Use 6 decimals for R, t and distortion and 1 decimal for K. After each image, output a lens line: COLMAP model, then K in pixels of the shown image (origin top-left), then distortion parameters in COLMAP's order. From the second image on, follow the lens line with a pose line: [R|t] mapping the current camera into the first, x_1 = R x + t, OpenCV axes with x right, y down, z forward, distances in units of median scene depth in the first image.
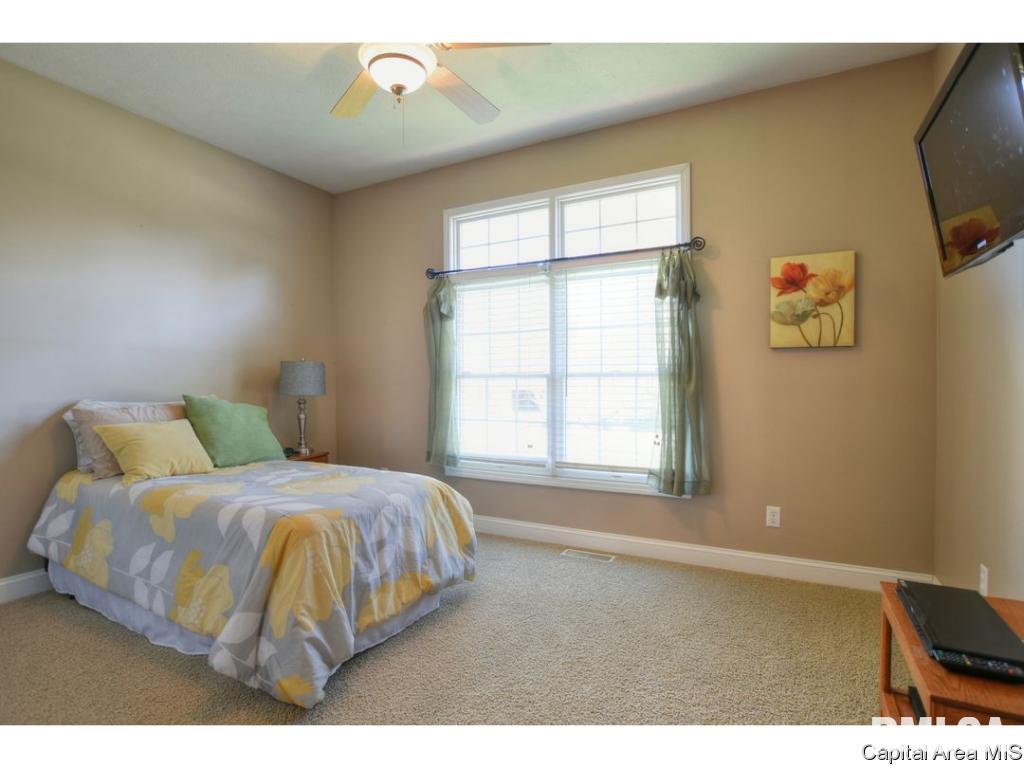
lens RADIAL K [[518.0, 0, 510.4], [0, 518.0, 384.8], [0, 0, 1]] dist [-0.000478, -0.000039]
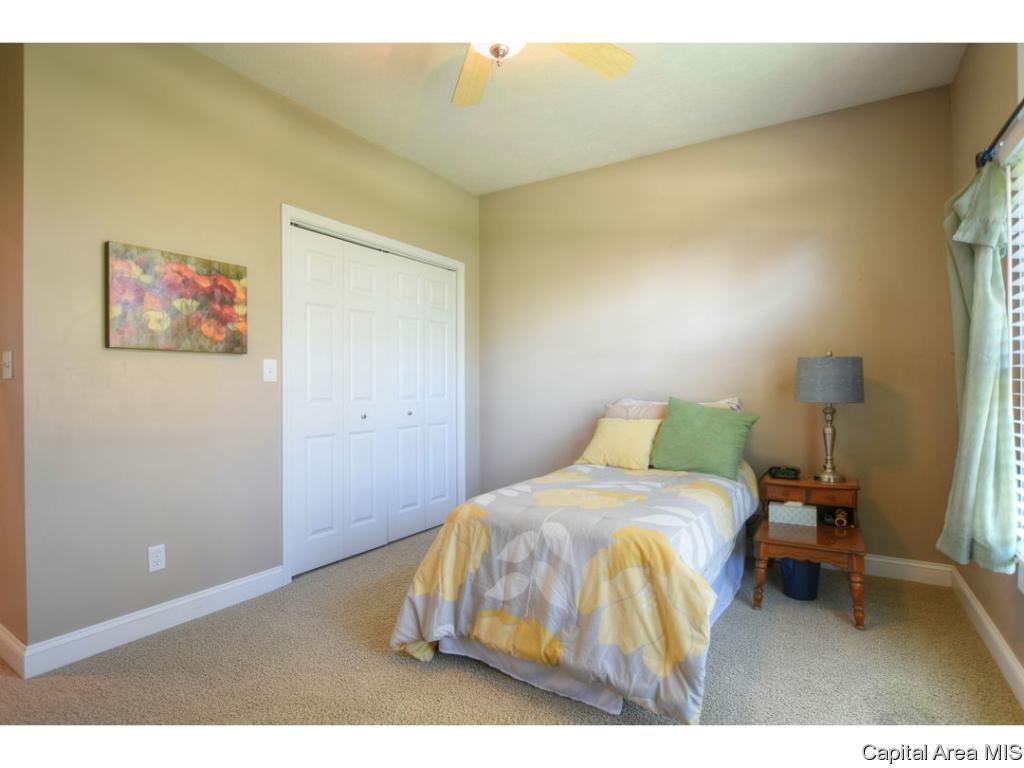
lens RADIAL K [[518.0, 0, 511.3], [0, 518.0, 384.6], [0, 0, 1]] dist [-0.000478, -0.000039]
pose [[-0.056848, 0.003932, -0.998375, 0.570553], [-0.000907, 0.999992, 0.003990, -0.011995], [0.998382, 0.001132, -0.056844, 0.926948]]
